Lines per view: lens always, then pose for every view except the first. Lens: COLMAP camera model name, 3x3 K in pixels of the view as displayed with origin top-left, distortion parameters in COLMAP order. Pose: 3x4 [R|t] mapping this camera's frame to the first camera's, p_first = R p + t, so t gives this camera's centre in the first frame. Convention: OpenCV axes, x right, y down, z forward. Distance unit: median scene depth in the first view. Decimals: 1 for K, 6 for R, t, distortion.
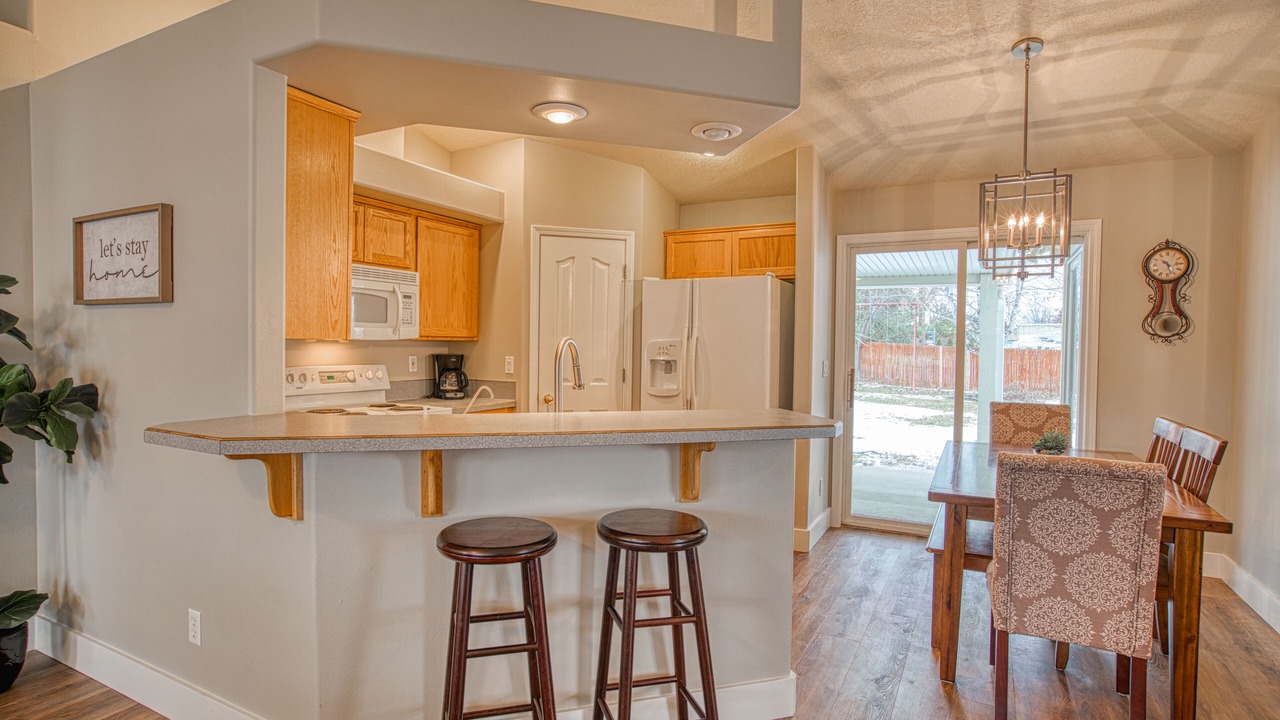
lens RADIAL K [[673.5, 0, 640.0], [0, 673.5, 360.0], [0, 0, 1]] dist [-0.003392, -0.000100]
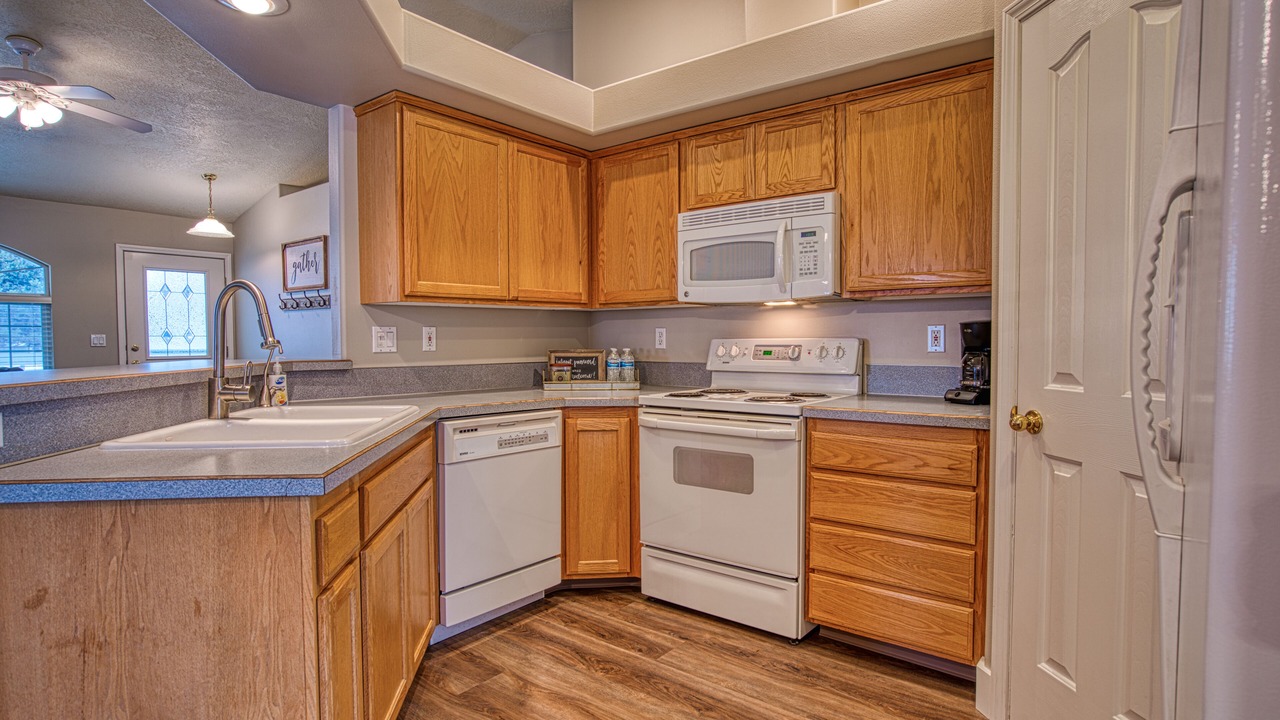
lens RADIAL K [[673.5, 0, 640.0], [0, 673.5, 360.0], [0, 0, 1]] dist [-0.003392, -0.000100]
pose [[-0.172084, 0.018923, -0.984901, 0.342636], [-0.022001, 0.999492, 0.023047, 0.019007], [0.984837, 0.025635, -0.171580, 0.958456]]
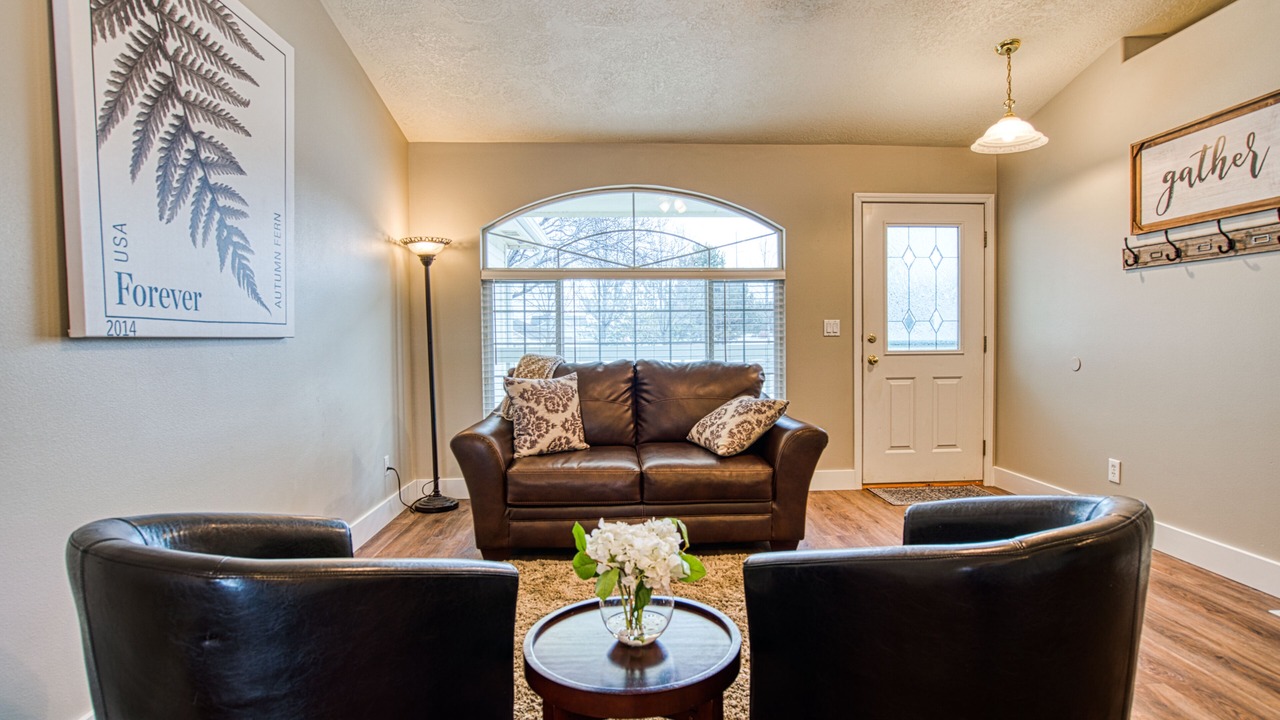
lens RADIAL K [[673.5, 0, 640.0], [0, 673.5, 360.0], [0, 0, 1]] dist [-0.003392, -0.000100]
pose [[-0.848947, 0.014105, -0.528289, 0.129158], [-0.013059, 0.998779, 0.047652, 0.029926], [0.528316, 0.047353, -0.847726, 0.614387]]
